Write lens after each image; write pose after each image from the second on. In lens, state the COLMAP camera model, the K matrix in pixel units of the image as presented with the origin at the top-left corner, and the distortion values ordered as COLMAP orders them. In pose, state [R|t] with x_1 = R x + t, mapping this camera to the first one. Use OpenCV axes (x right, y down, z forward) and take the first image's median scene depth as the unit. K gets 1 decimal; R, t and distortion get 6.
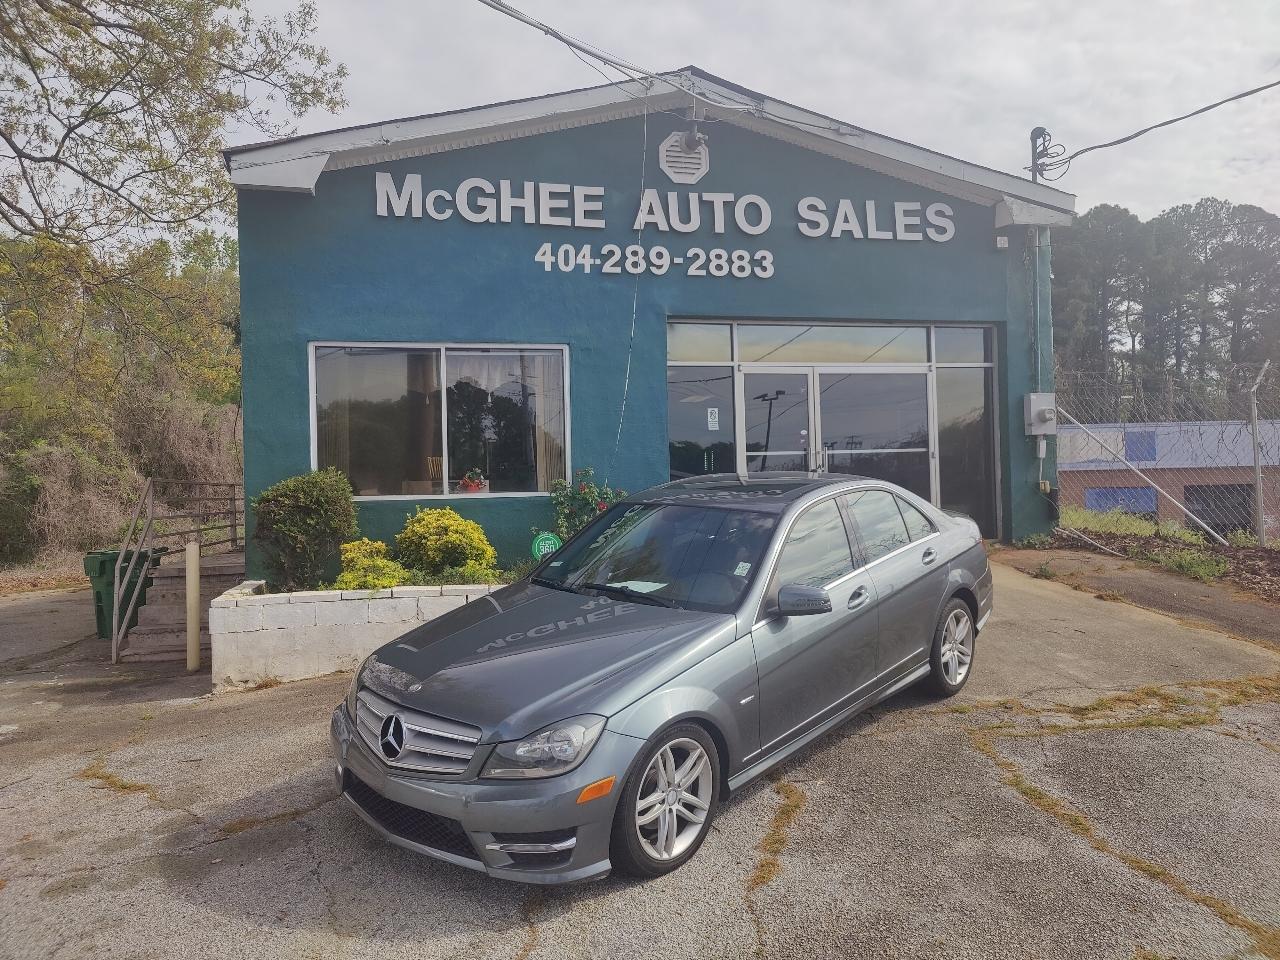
lens RADIAL K [[885.4, 0, 636.4], [0, 885.4, 474.3], [0, 0, 1]] dist [0.042506, -0.035698]
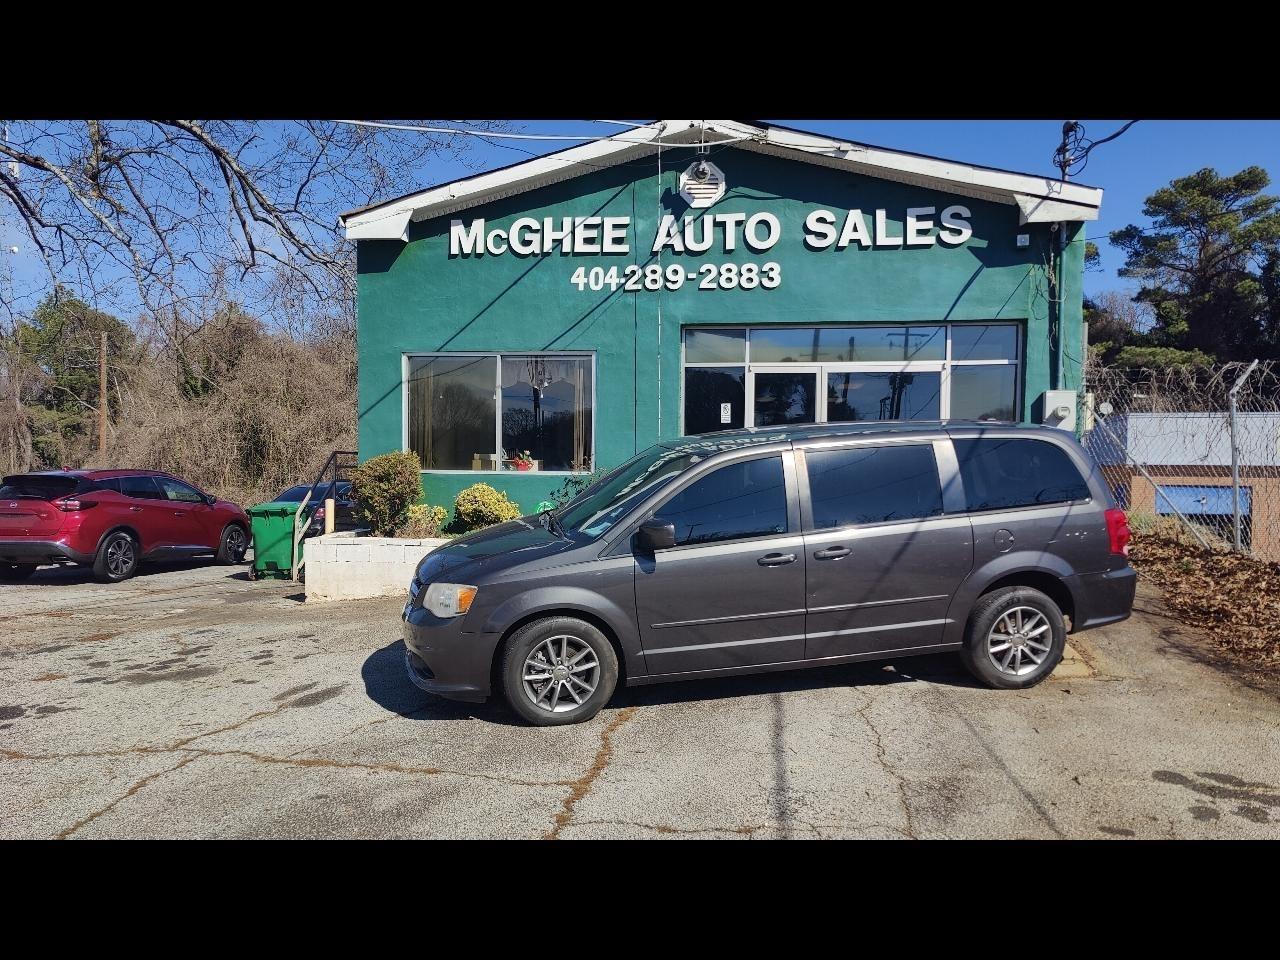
lens RADIAL K [[880.6, 0, 641.7], [0, 880.6, 493.5], [0, 0, 1]] dist [0.048151, -0.036930]
pose [[0.936810, 0.044346, -0.347016, 0.401324], [-0.027141, 0.998157, 0.054285, -0.018516], [0.348784, -0.041437, 0.936287, -0.114021]]
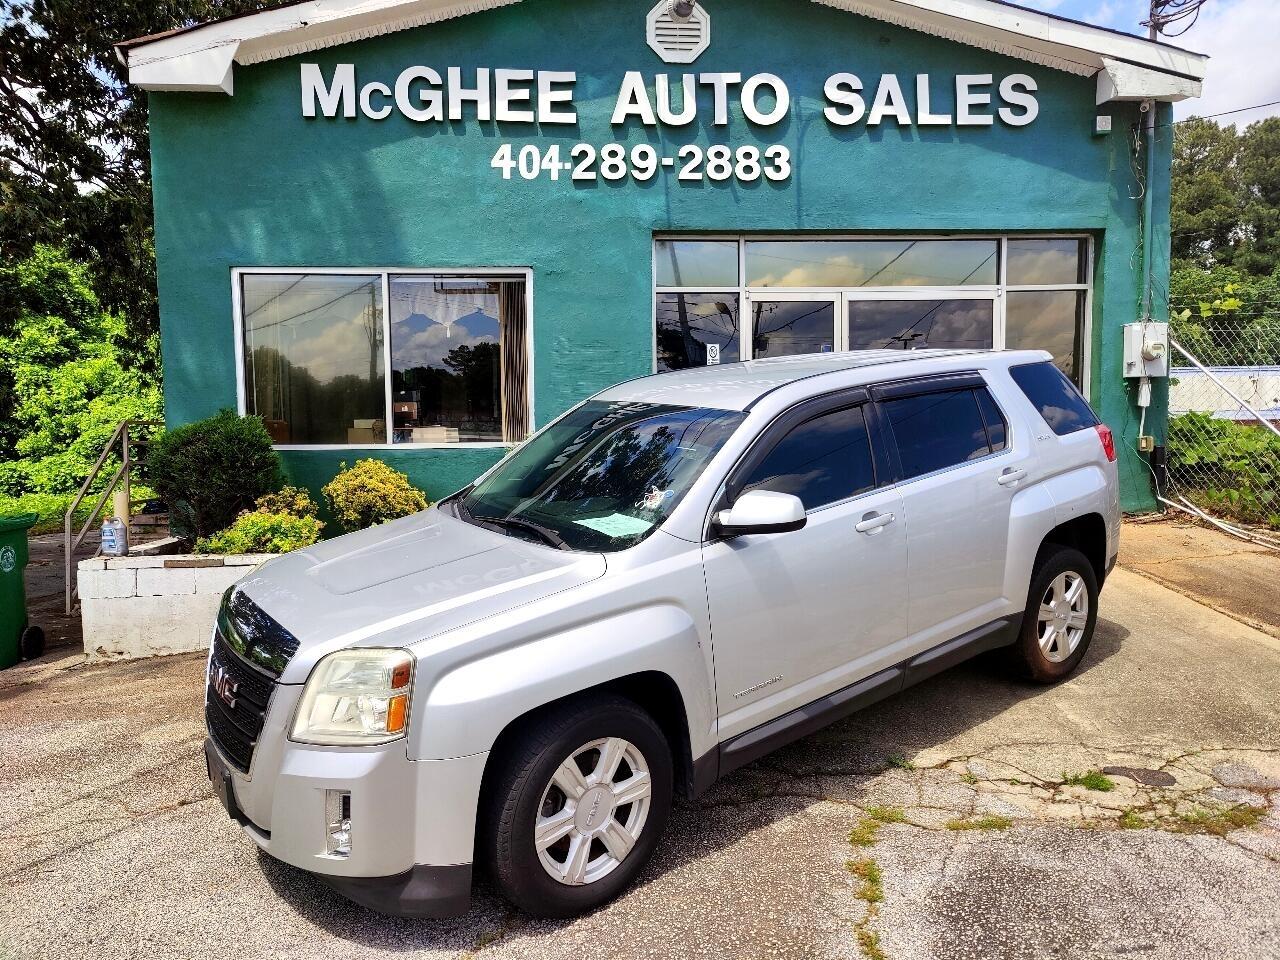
lens RADIAL K [[880.5, 0, 640.9], [0, 880.5, 493.0], [0, 0, 1]] dist [0.062156, -0.063244]
pose [[0.986267, 0.023846, -0.163429, 0.165168], [-0.009867, 0.996262, 0.085822, -0.006568], [0.164865, -0.083031, 0.982815, 0.169499]]
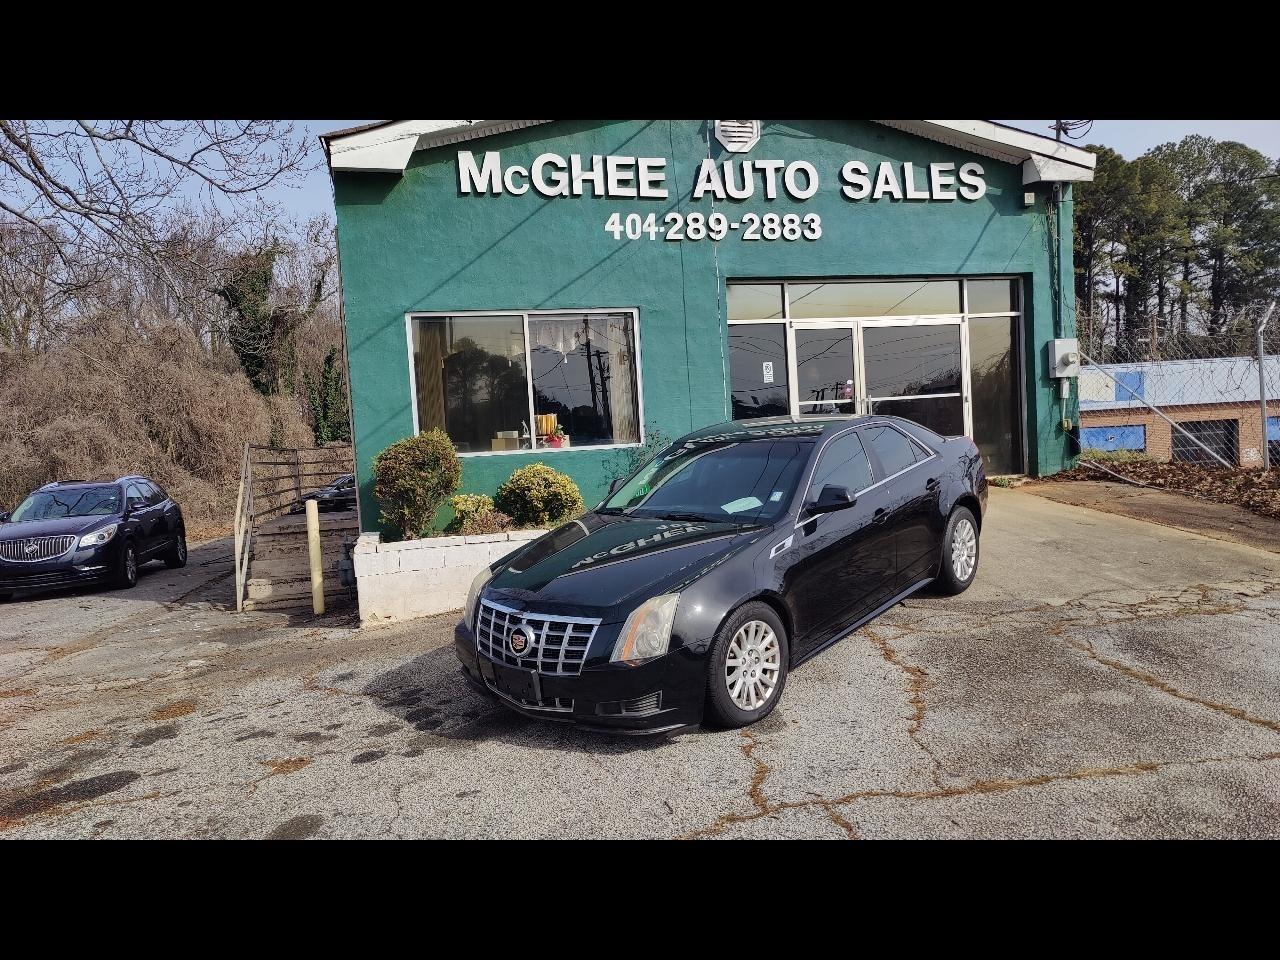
lens RADIAL K [[880.6, 0, 641.7], [0, 880.6, 493.5], [0, 0, 1]] dist [0.048151, -0.036930]
pose [[0.999175, -0.034669, 0.021167, -0.101136], [0.033088, 0.996932, 0.070931, 0.003949], [-0.023561, -0.070172, 0.997257, -0.093480]]
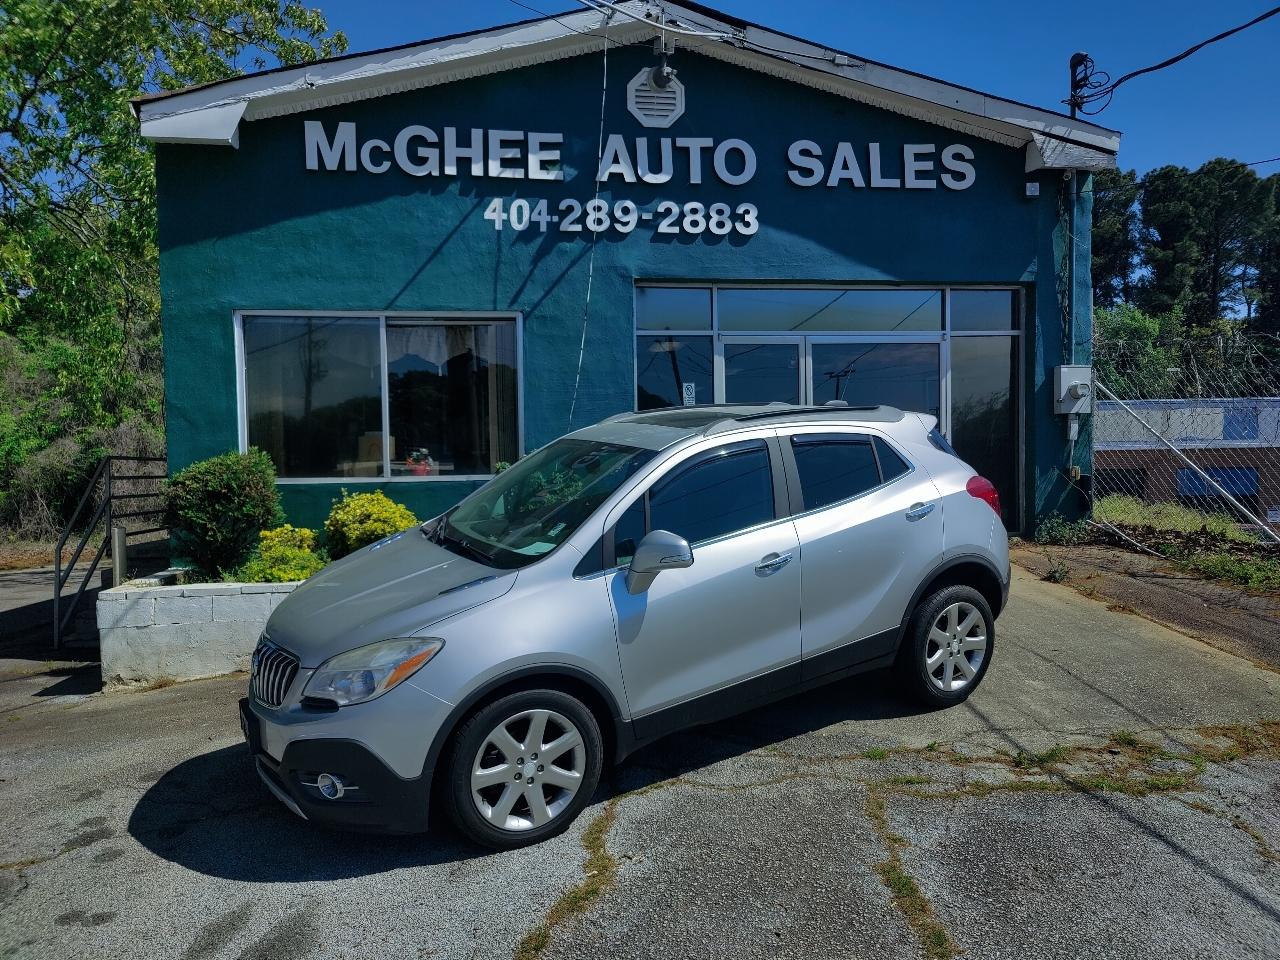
lens RADIAL K [[885.6, 0, 641.5], [0, 885.6, 491.8], [0, 0, 1]] dist [0.051481, -0.051013]
pose [[0.995986, 0.010614, -0.088875, 0.124432], [-0.006283, 0.998786, 0.048865, -0.008704], [0.089286, -0.048110, 0.994843, 0.100485]]
